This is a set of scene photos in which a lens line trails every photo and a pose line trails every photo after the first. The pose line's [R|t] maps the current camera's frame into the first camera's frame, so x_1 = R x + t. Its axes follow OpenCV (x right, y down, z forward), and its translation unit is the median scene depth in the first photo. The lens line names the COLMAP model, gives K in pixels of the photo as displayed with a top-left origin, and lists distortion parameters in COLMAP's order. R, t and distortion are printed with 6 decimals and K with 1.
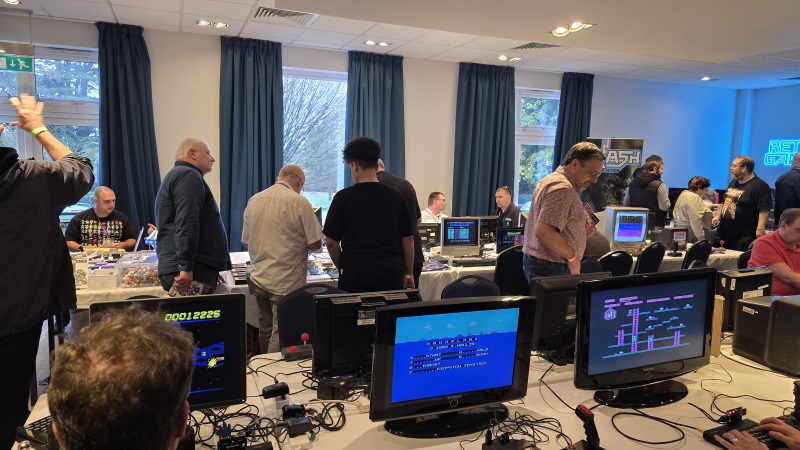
lens RADIAL K [[528.8, 0, 400.0], [0, 528.8, 225.0], [0, 0, 1]] dist [0.056186, -0.055481]
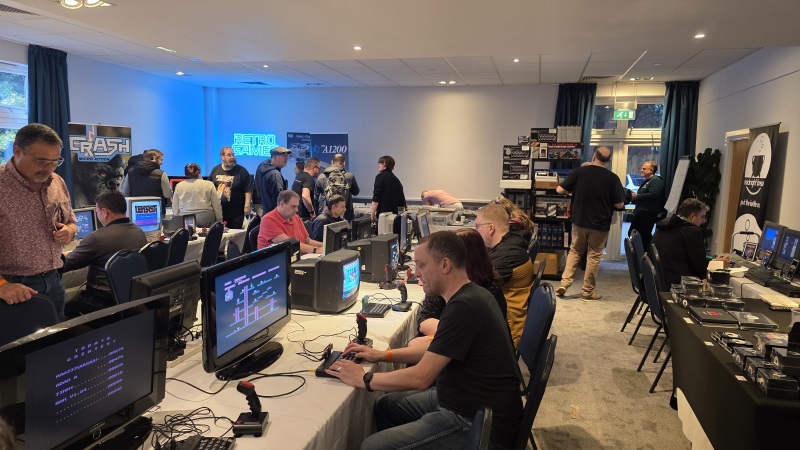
lens RADIAL K [[528.8, 0, 400.0], [0, 528.8, 225.0], [0, 0, 1]] dist [0.056186, -0.055481]
pose [[0.596765, -0.102319, 0.795866, -0.224240], [0.084901, 0.994321, 0.064172, -0.012930], [-0.797912, 0.029274, 0.602062, 0.070044]]
